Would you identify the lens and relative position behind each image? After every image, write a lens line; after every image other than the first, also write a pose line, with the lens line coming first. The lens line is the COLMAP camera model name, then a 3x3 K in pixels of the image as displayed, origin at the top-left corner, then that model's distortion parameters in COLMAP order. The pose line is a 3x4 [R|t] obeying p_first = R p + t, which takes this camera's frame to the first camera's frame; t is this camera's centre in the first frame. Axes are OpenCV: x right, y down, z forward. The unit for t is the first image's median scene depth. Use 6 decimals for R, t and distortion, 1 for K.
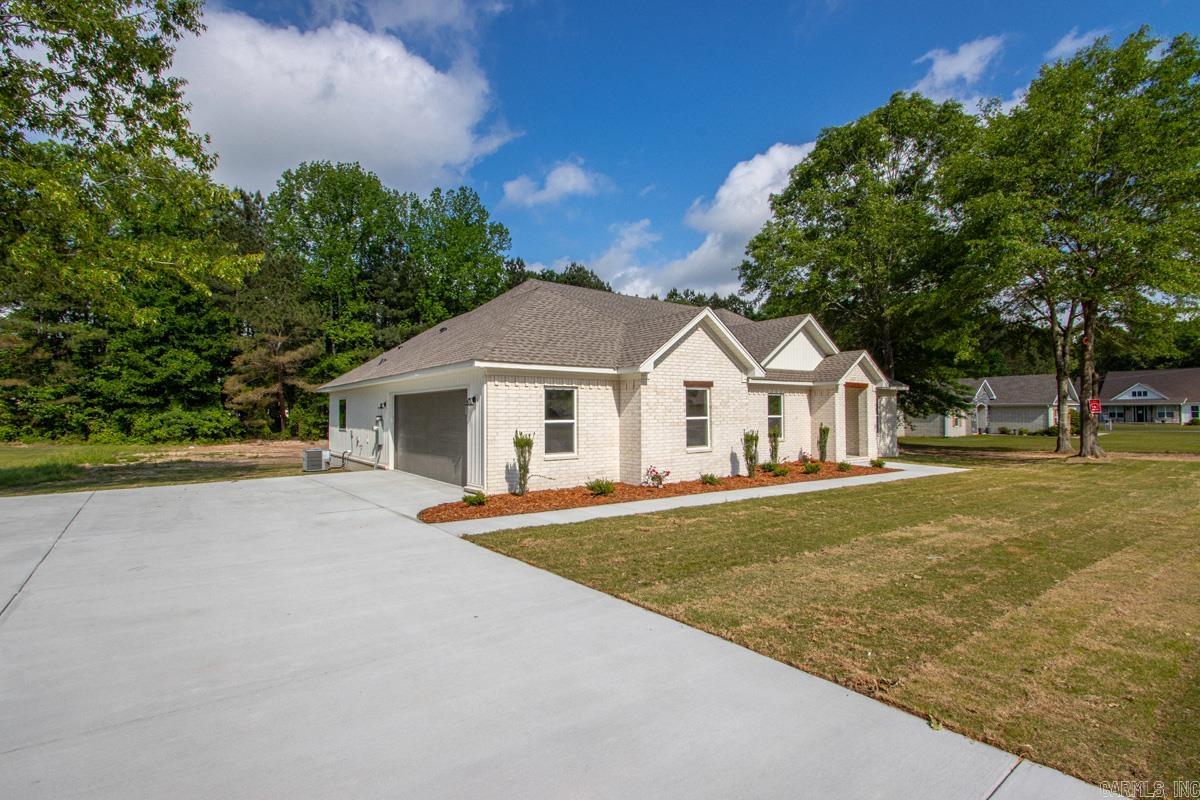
lens RADIAL K [[573.8, 0, 585.2], [0, 573.8, 401.4], [0, 0, 1]] dist [0.023333, -0.017632]
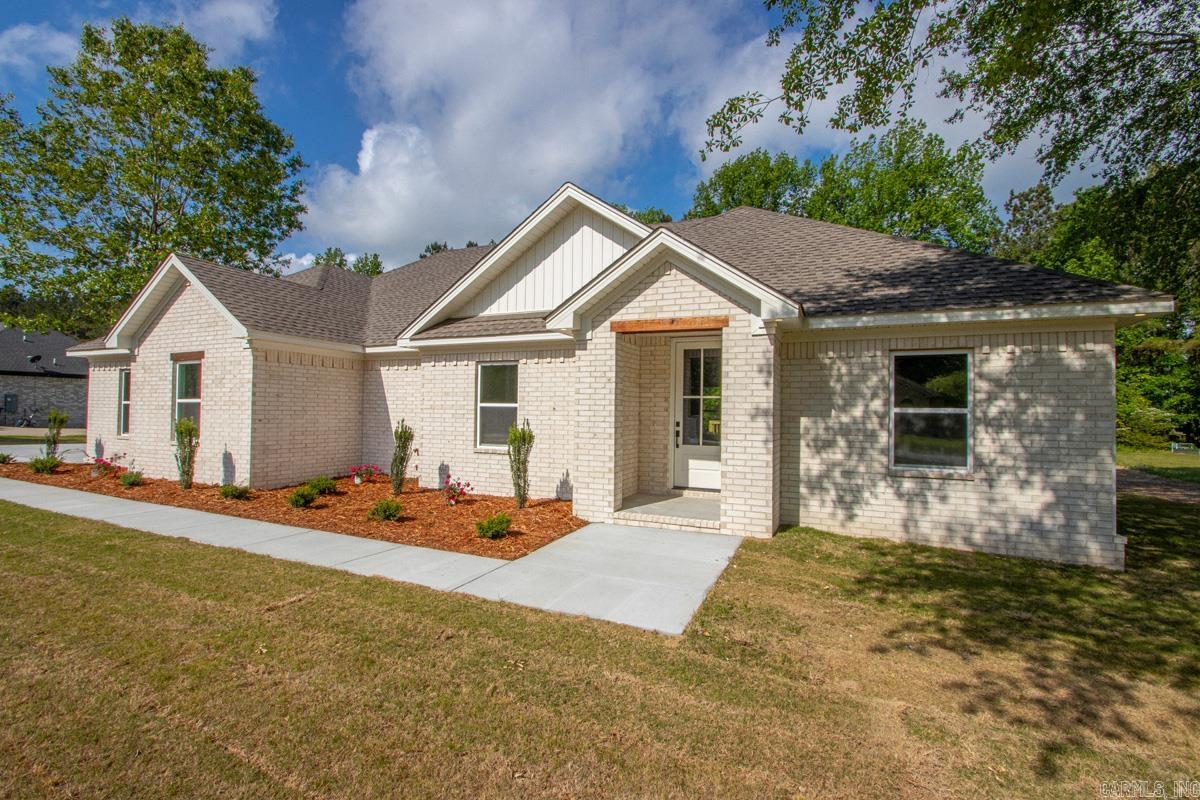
lens RADIAL K [[546.7, 0, 600.0], [0, 546.7, 400.0], [0, 0, 1]] dist [0.013980, -0.015216]
pose [[0.487567, 0.000317, -0.873086, 1.013437], [0.006766, 0.999969, 0.004142, 0.026304], [0.873059, -0.007927, 0.487549, 1.036774]]
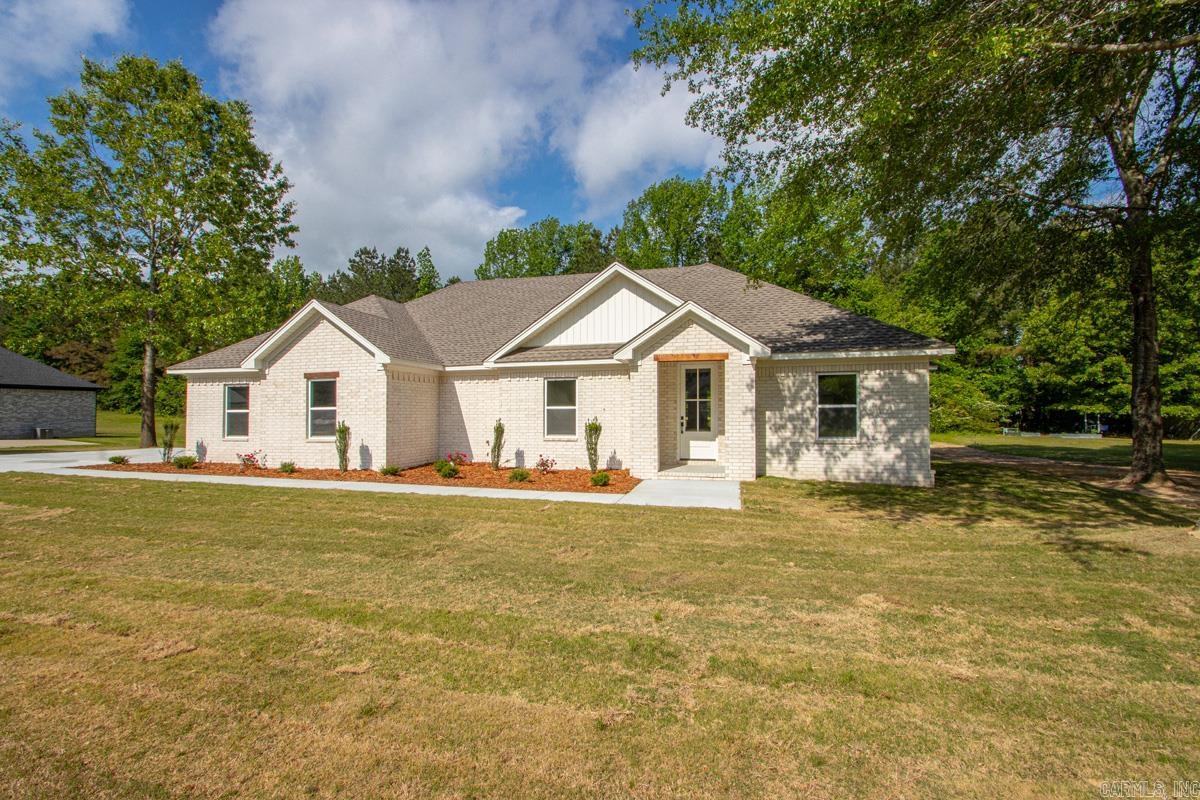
lens RADIAL K [[559.5, 0, 588.3], [0, 559.5, 402.2], [0, 0, 1]] dist [0.010798, -0.016804]
pose [[0.611821, -0.005703, -0.790976, 1.177237], [0.021990, 0.999710, 0.009801, 0.016693], [0.790691, -0.023390, 0.611769, 0.703351]]
